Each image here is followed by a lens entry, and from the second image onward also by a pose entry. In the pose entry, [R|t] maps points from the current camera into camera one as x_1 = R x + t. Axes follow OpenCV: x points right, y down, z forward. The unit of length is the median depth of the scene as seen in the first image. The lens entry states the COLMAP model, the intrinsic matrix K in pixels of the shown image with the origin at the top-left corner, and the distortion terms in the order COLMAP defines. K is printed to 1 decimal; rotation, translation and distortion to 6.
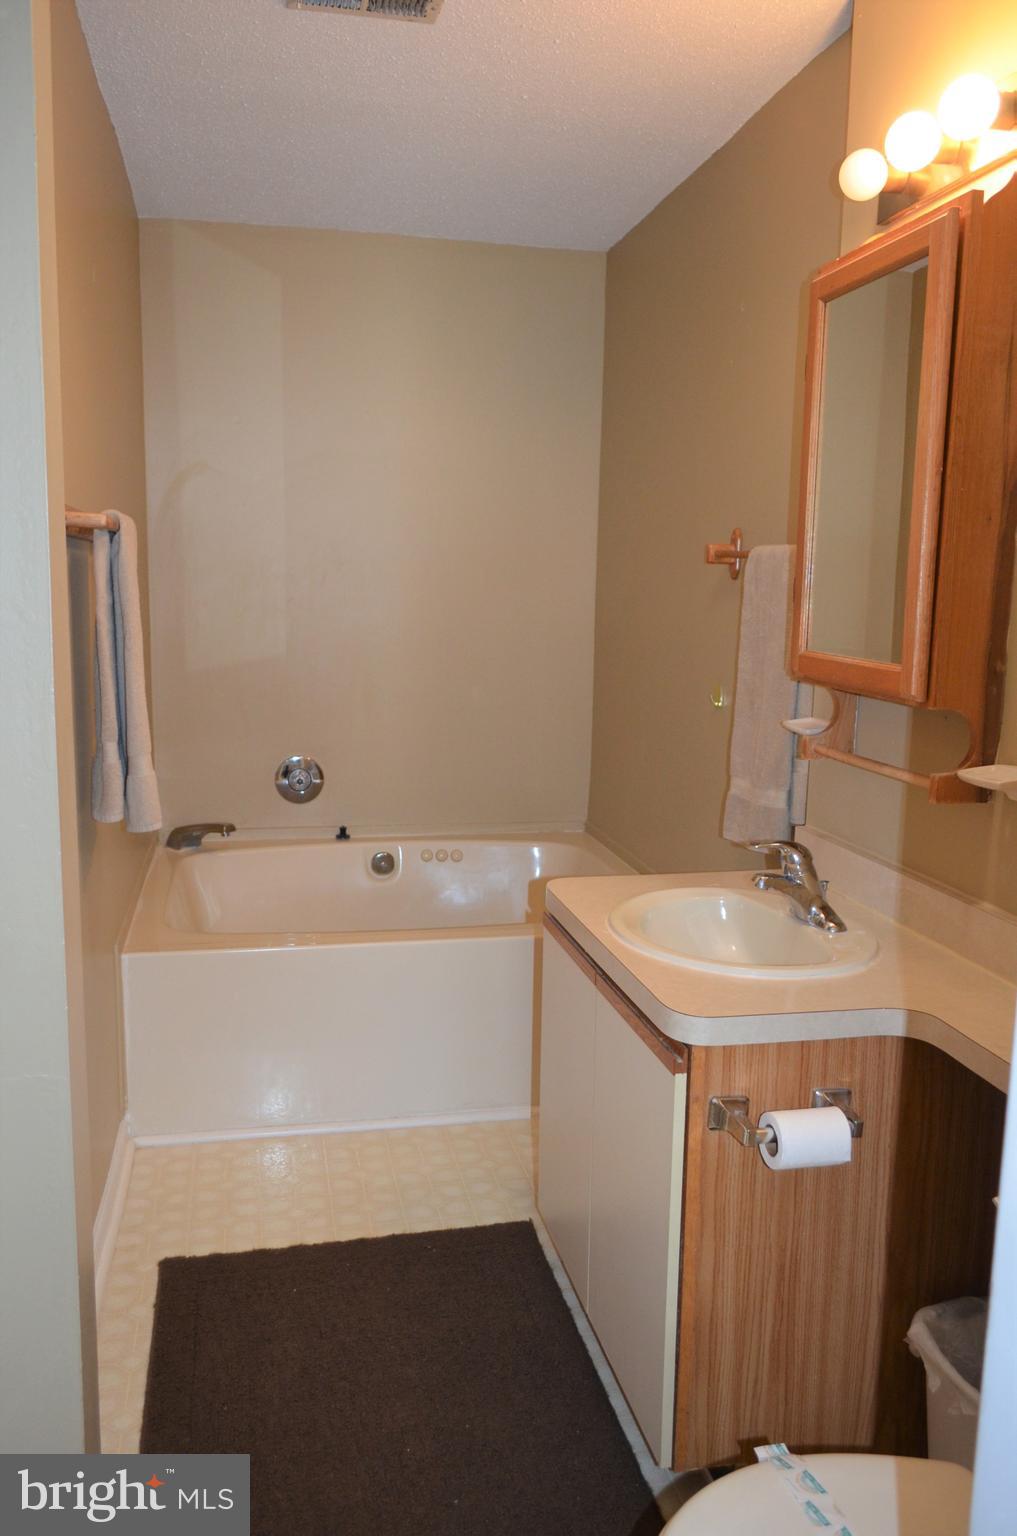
lens RADIAL K [[1232.7, 0, 593.1], [0, 1232.7, 772.8], [0, 0, 1]] dist [-0.005146, -0.011327]
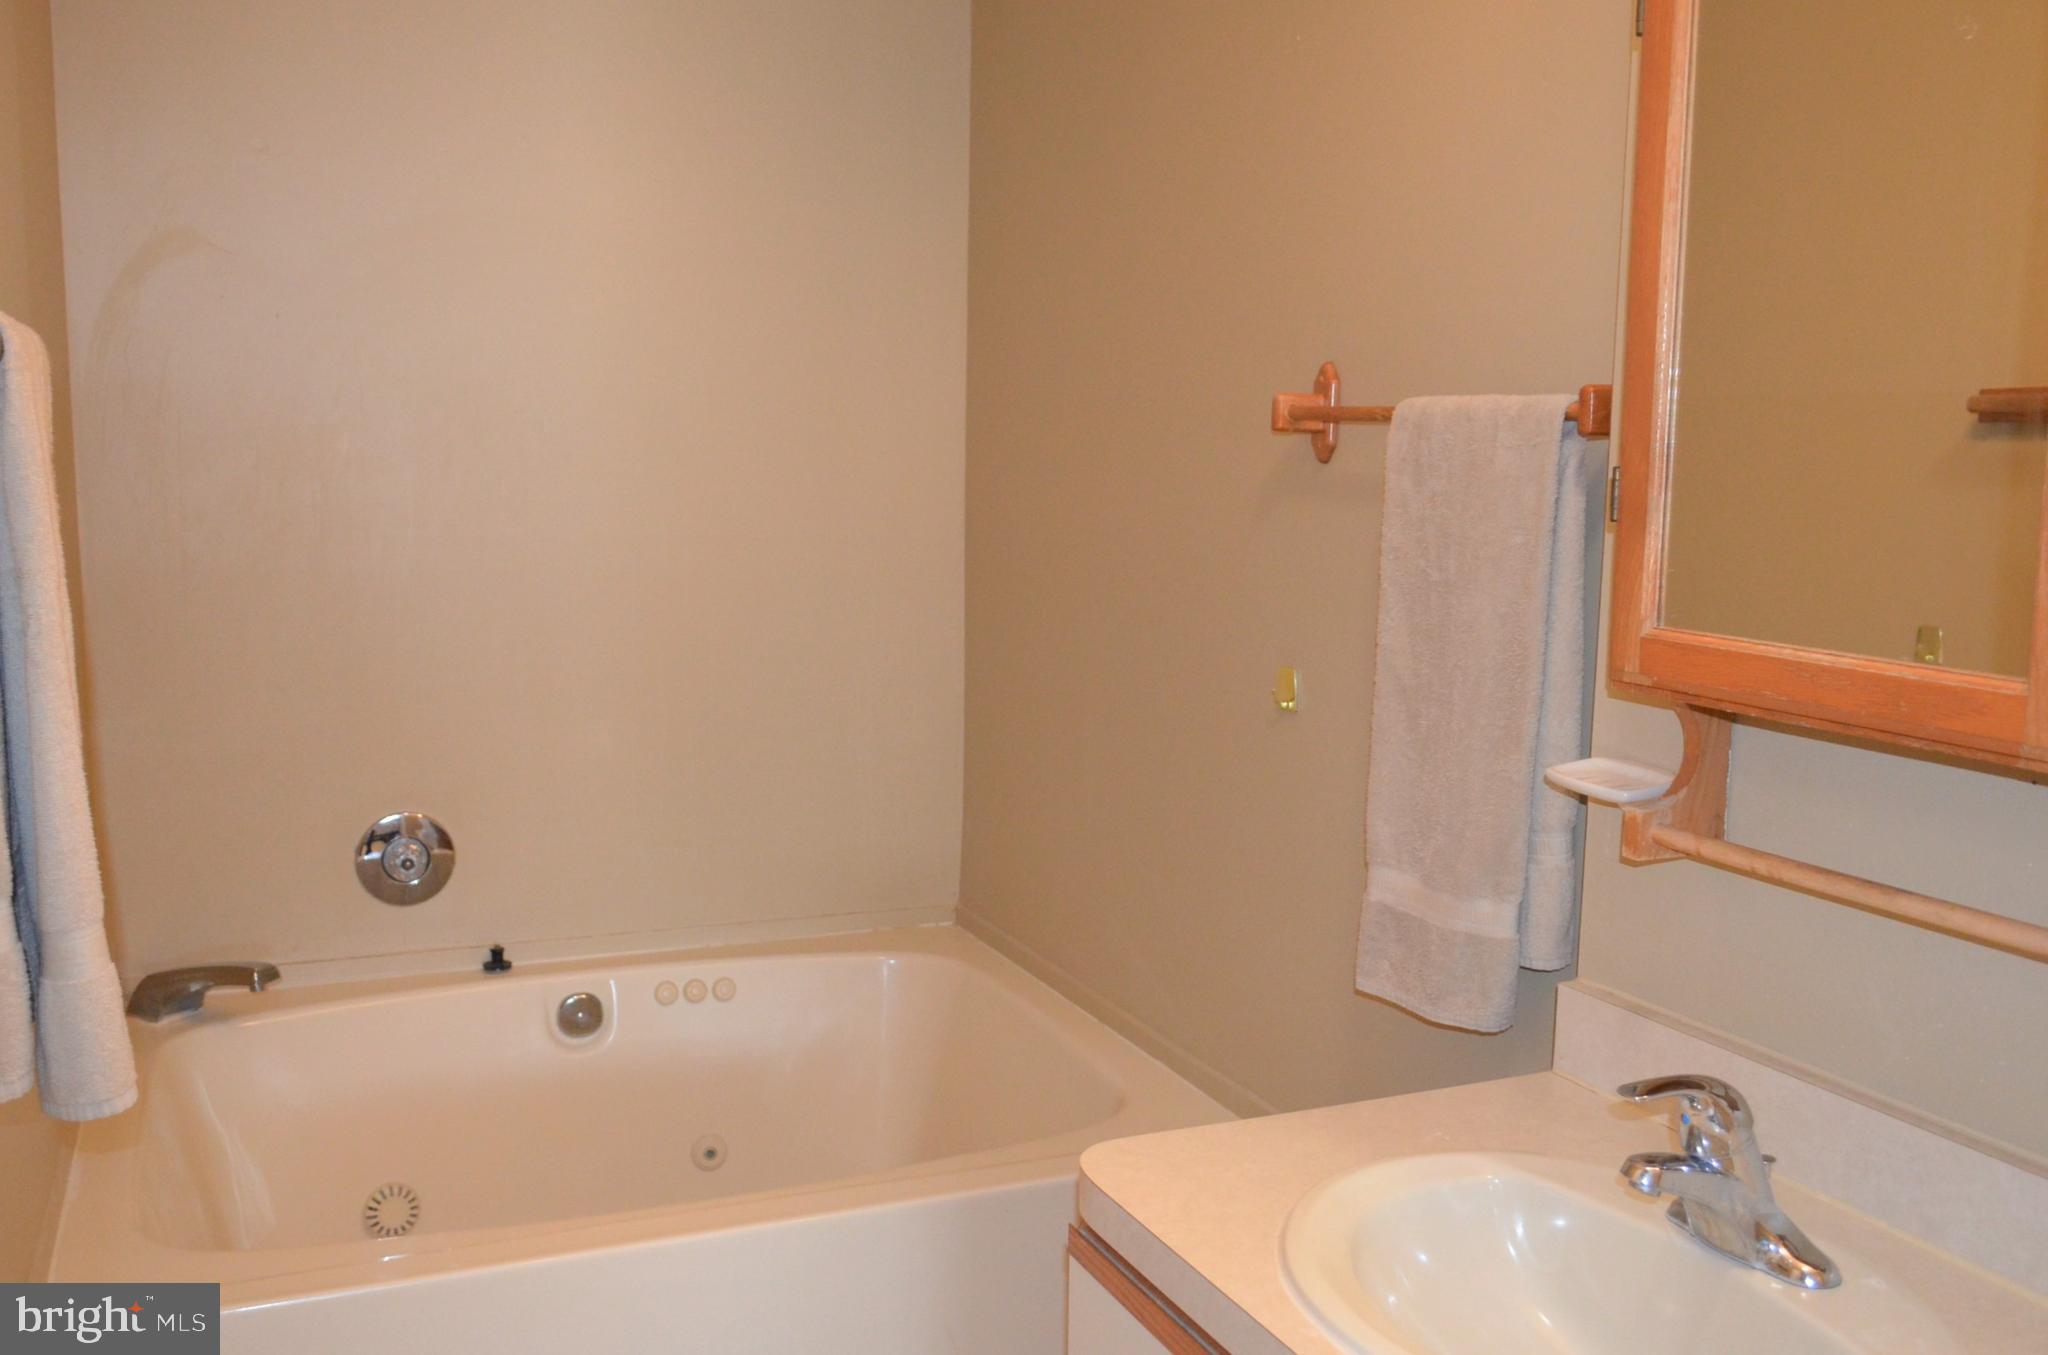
lens RADIAL K [[1693.7, 0, 1021.5], [0, 1693.7, 671.7], [0, 0, 1]] dist [-0.003340, -0.001788]
pose [[0.985694, -0.030975, 0.165672, -0.127164], [0.034275, 0.999266, -0.017098, -0.063769], [-0.165020, 0.022532, 0.986033, 0.337546]]
